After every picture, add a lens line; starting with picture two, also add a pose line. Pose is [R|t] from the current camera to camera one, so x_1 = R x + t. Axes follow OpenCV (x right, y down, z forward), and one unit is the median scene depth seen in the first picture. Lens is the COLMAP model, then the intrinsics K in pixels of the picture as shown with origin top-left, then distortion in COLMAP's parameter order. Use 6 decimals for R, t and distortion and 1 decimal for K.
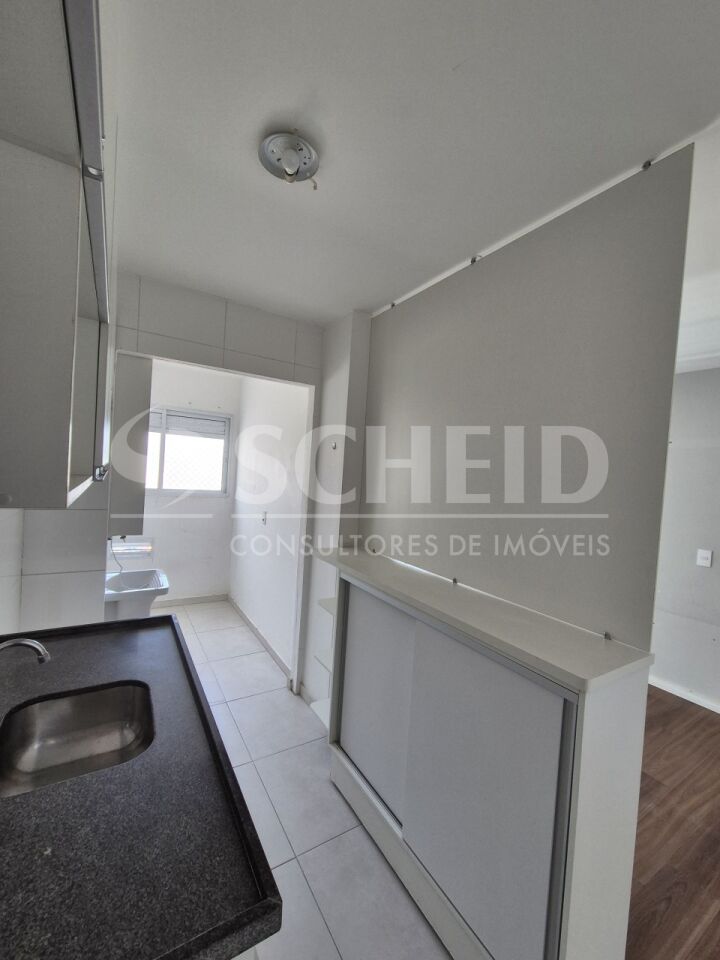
lens RADIAL K [[393.6, 0, 360.3], [0, 393.6, 485.9], [0, 0, 1]] dist [0.001968, -0.000008]
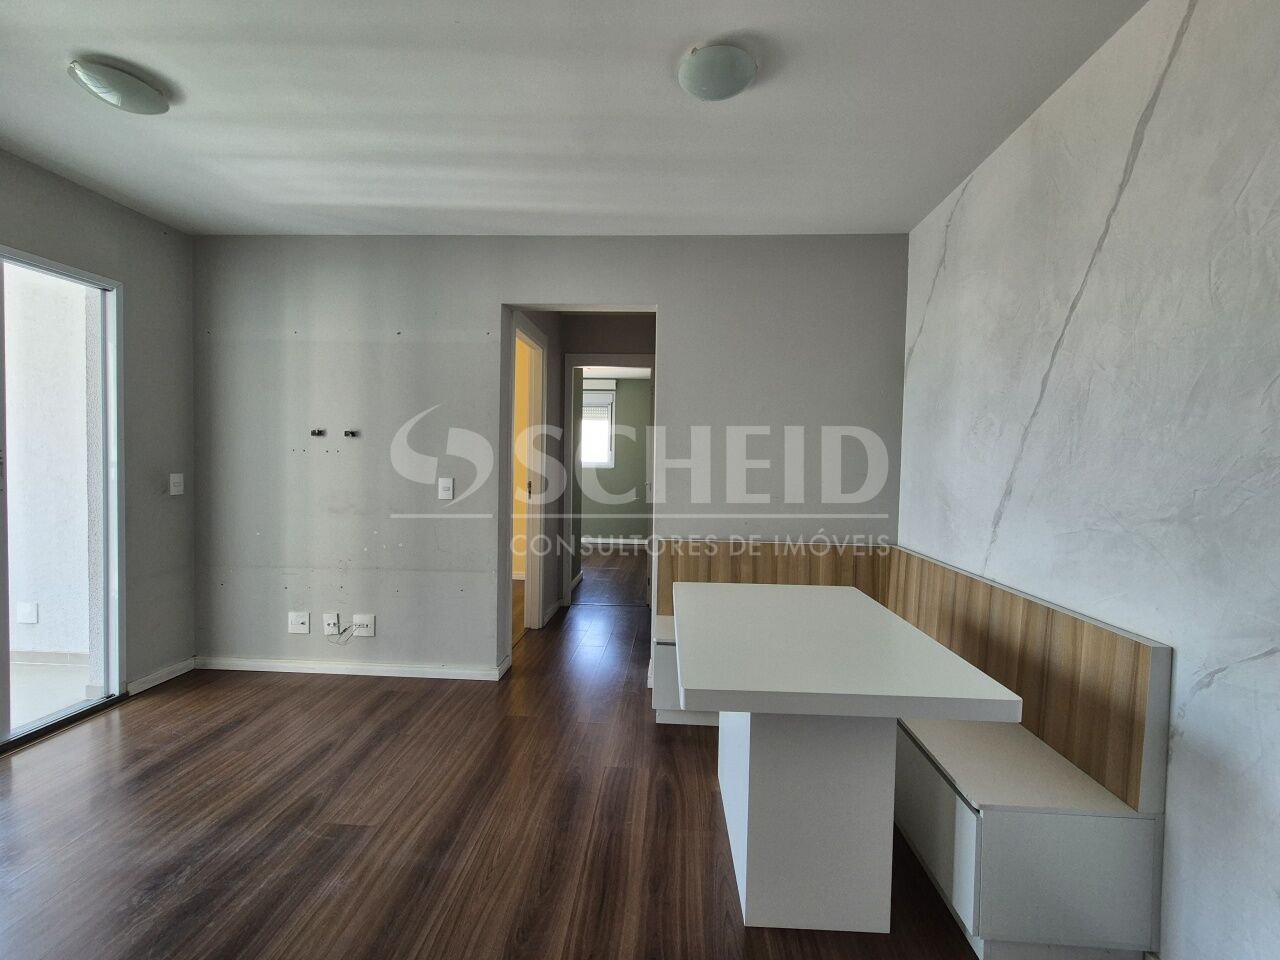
lens RADIAL K [[524.8, 0, 645.2], [0, 524.8, 477.5], [0, 0, 1]] dist [0.001968, -0.000008]
pose [[0.574920, -0.083045, 0.813985, 0.267746], [0.045307, 0.996541, 0.069669, 0.107160], [-0.816954, -0.003175, 0.576693, 0.101049]]
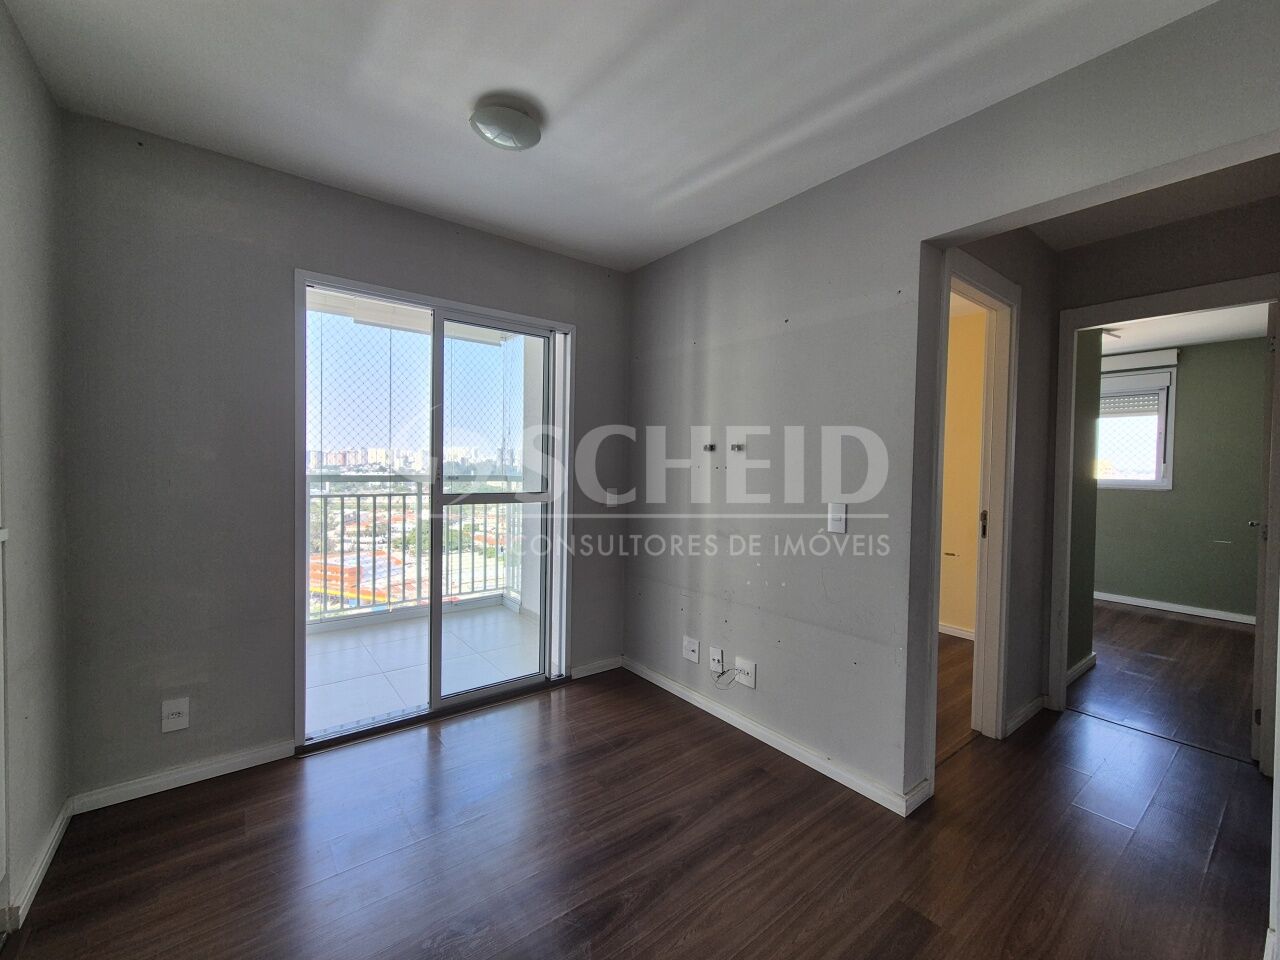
lens RADIAL K [[524.8, 0, 645.4], [0, 524.8, 478.6], [0, 0, 1]] dist [0.001968, -0.000008]
pose [[0.992872, -0.052997, 0.106751, 0.520771], [0.053202, 0.998583, 0.000932, 0.110757], [-0.106650, 0.004754, 0.994285, 0.287583]]
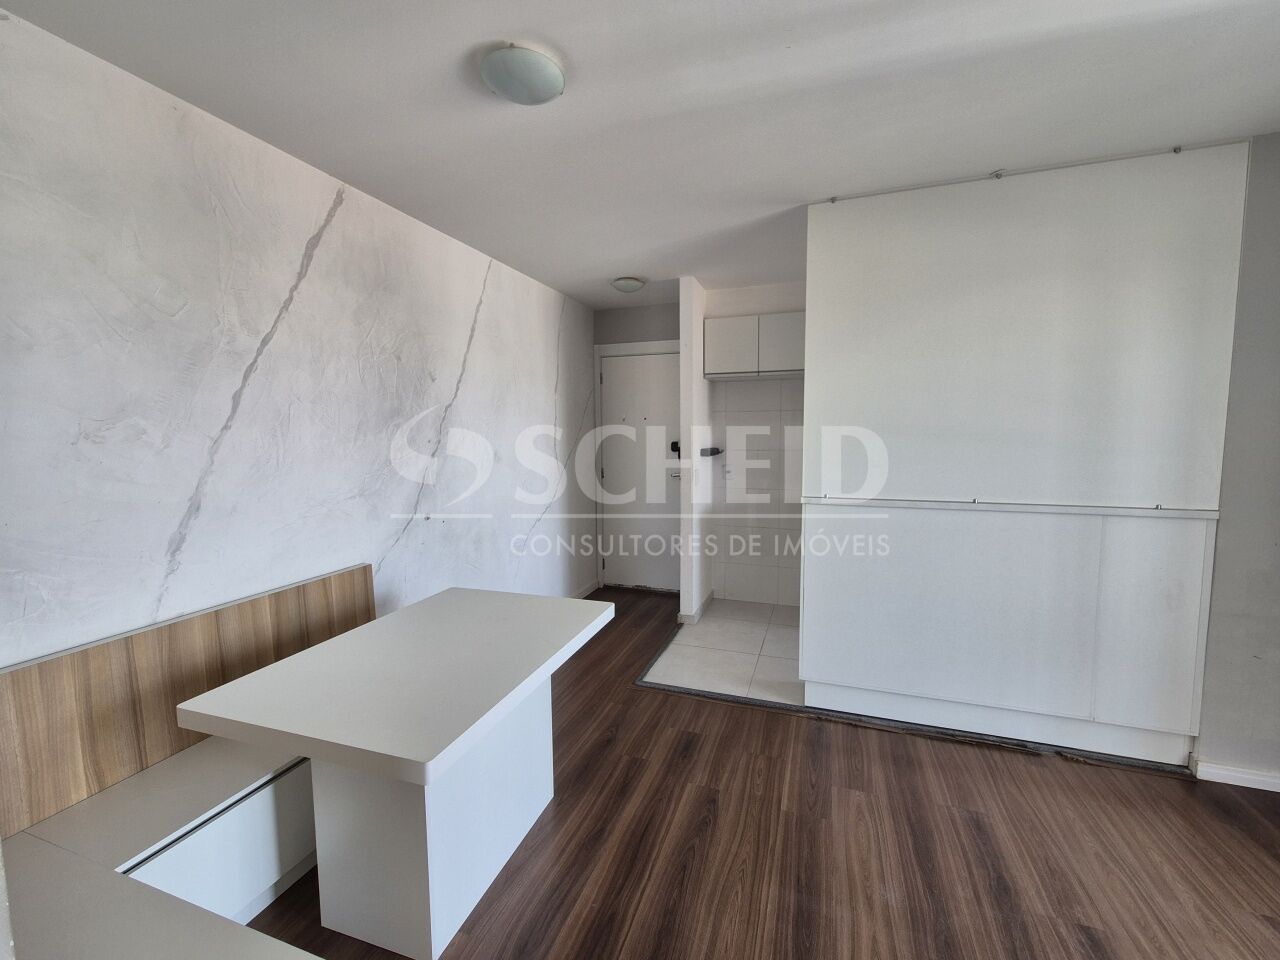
lens RADIAL K [[524.8, 0, 646.4], [0, 524.8, 477.8], [0, 0, 1]] dist [0.001968, -0.000008]
pose [[-0.775339, -0.006222, -0.631515, 1.023990], [-0.064610, 0.995486, 0.069517, 0.081295], [0.628232, 0.094701, -0.772241, 0.875217]]
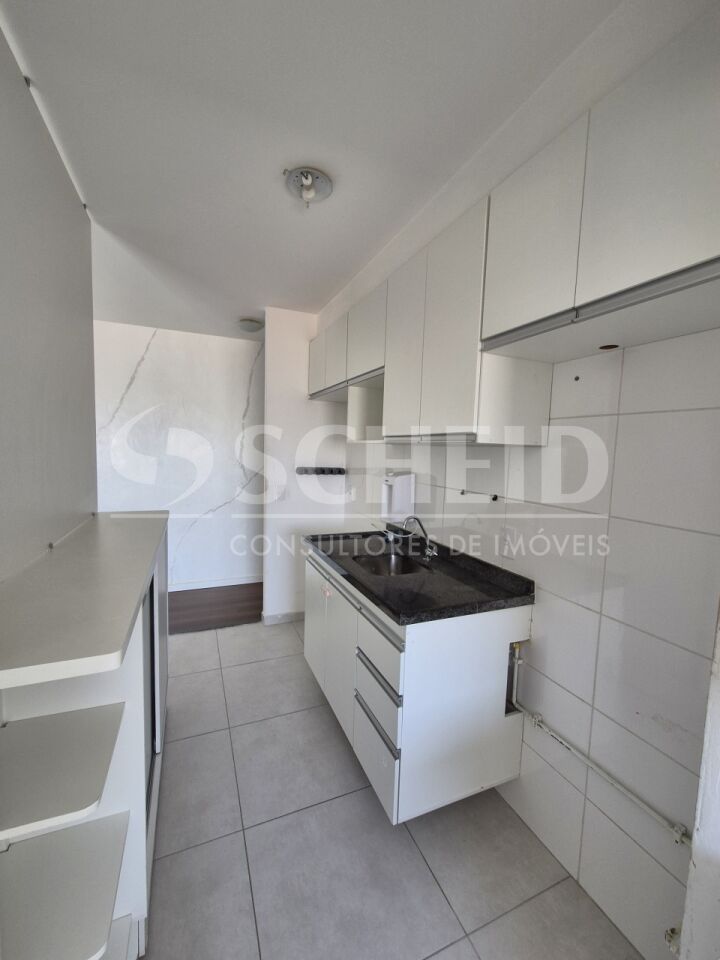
lens RADIAL K [[393.6, 0, 363.1], [0, 393.6, 482.3], [0, 0, 1]] dist [0.001968, -0.000008]
pose [[-0.985372, -0.110850, 0.129438, -0.251083], [-0.094032, 0.987109, 0.129517, -0.023976], [-0.142127, 0.115451, -0.983093, 0.952803]]
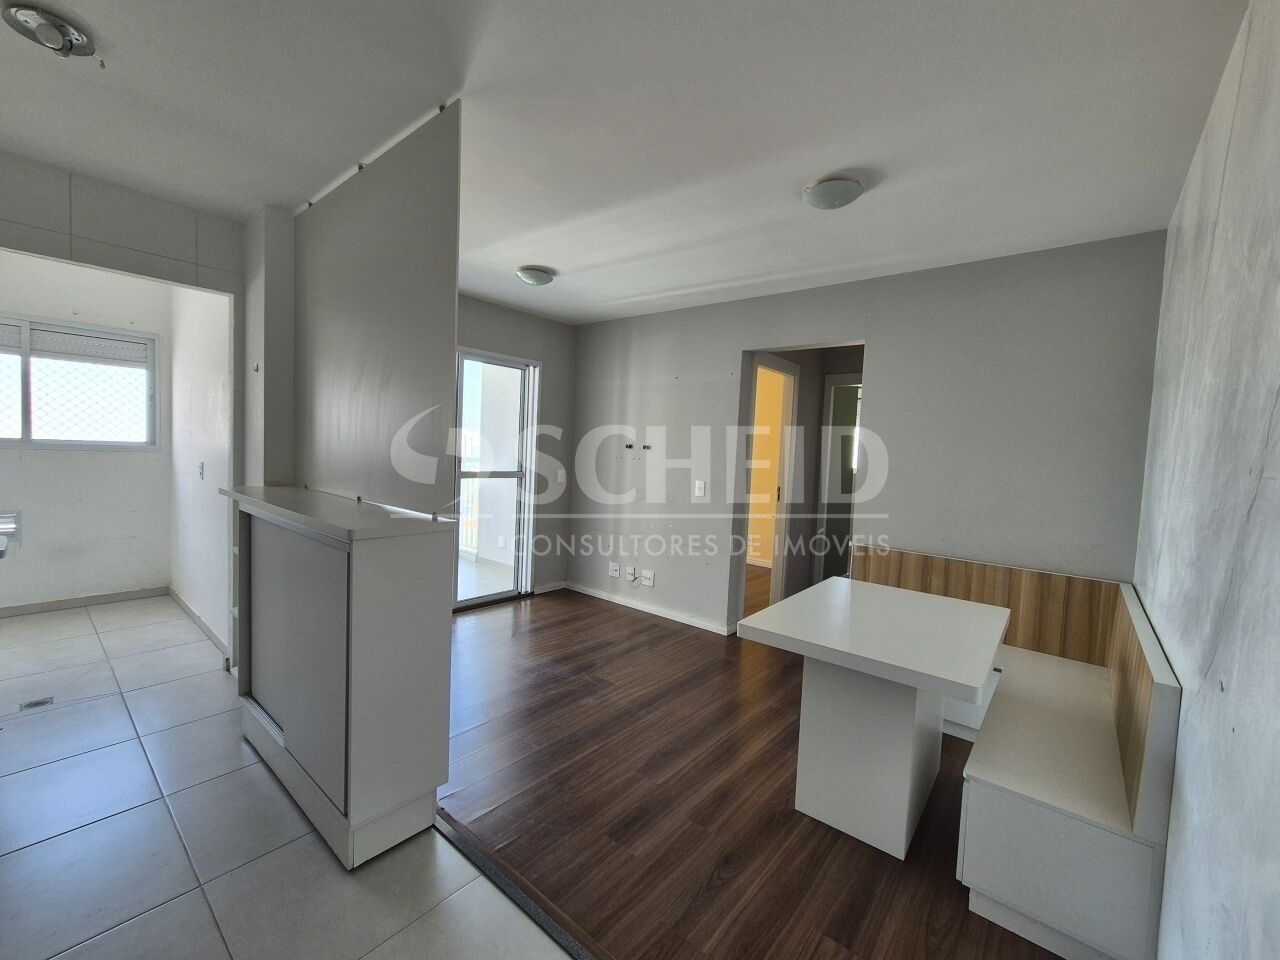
lens RADIAL K [[524.8, 0, 645.8], [0, 524.8, 477.1], [0, 0, 1]] dist [0.001968, -0.000008]
pose [[0.948284, -0.040720, 0.314801, 0.295146], [0.028195, 0.998623, 0.044242, 0.086081], [-0.316169, -0.033078, 0.948126, -0.272919]]
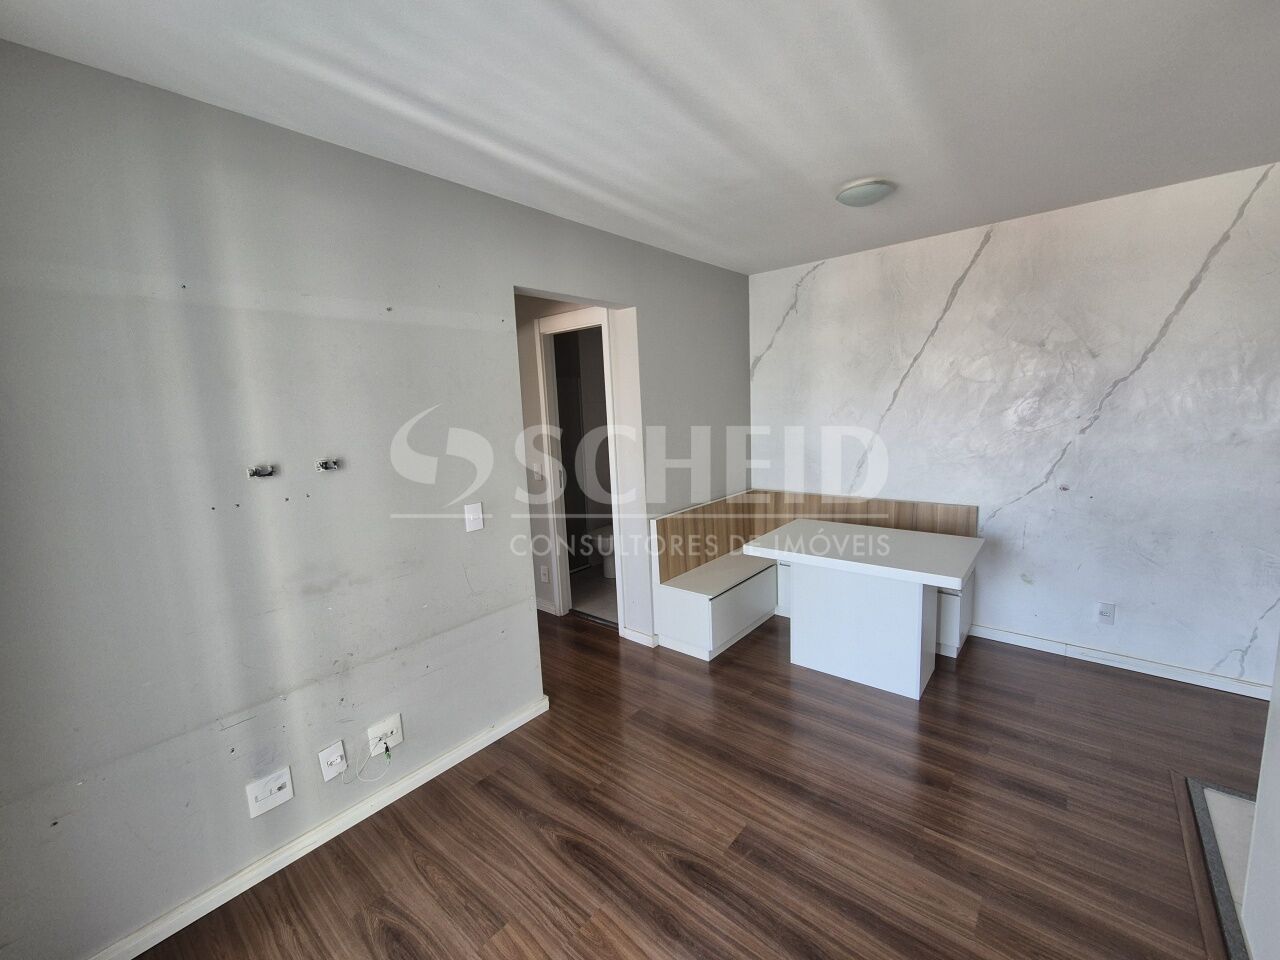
lens RADIAL K [[524.8, 0, 646.2], [0, 524.8, 478.1], [0, 0, 1]] dist [0.001968, -0.000008]
pose [[-0.310884, -0.188529, 0.931562, 0.055104], [0.051192, 0.975386, 0.214482, -0.033317], [-0.949068, 0.114367, -0.293581, 0.968366]]
